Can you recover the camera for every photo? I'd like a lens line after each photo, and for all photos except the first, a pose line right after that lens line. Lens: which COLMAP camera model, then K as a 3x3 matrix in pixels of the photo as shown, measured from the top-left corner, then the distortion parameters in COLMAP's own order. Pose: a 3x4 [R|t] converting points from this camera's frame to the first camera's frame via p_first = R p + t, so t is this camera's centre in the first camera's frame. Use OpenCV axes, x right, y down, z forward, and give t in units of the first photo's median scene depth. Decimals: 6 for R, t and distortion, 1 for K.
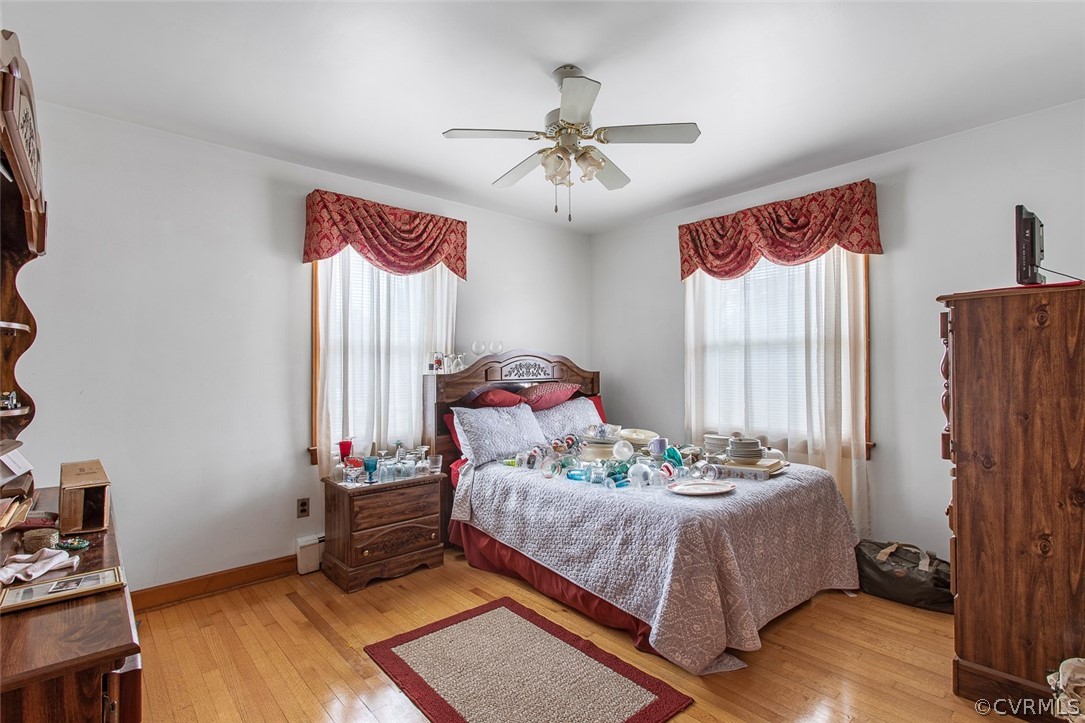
lens RADIAL K [[522.6, 0, 542.0], [0, 522.6, 363.5], [0, 0, 1]] dist [0.015853, -0.000345]
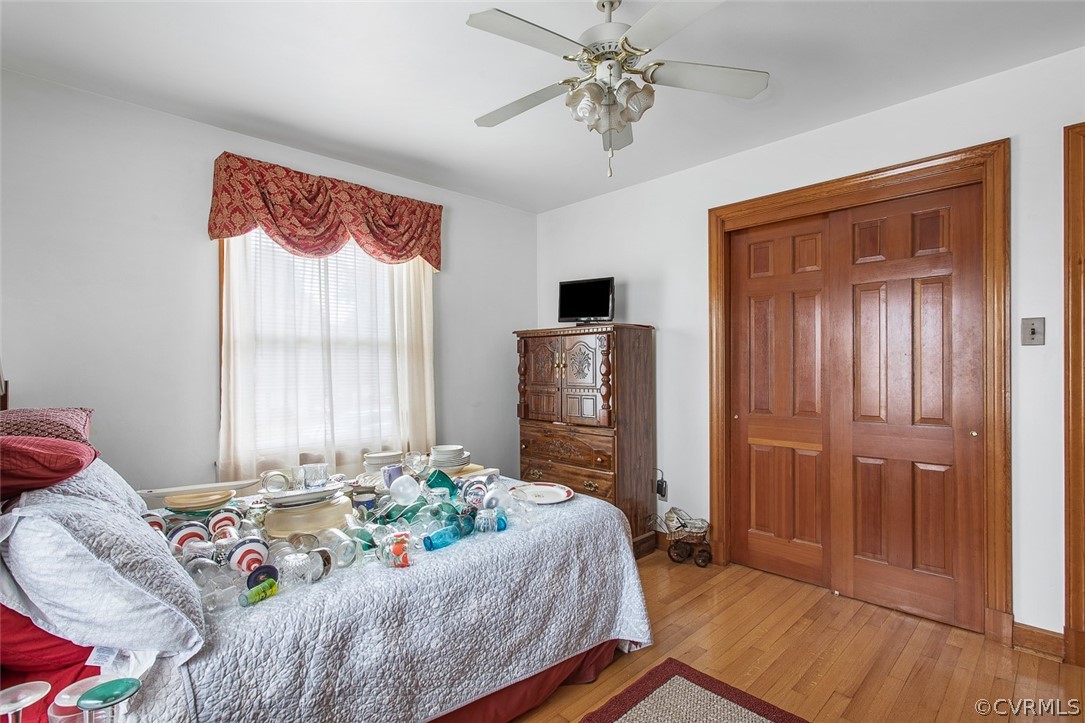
lens RADIAL K [[522.6, 0, 542.3], [0, 522.6, 363.9], [0, 0, 1]] dist [0.015853, -0.000345]
pose [[-0.048817, 0.011702, 0.998739, -0.506011], [-0.001882, 0.999929, -0.011807, 0.007922], [-0.998806, -0.002456, -0.048792, 0.798508]]
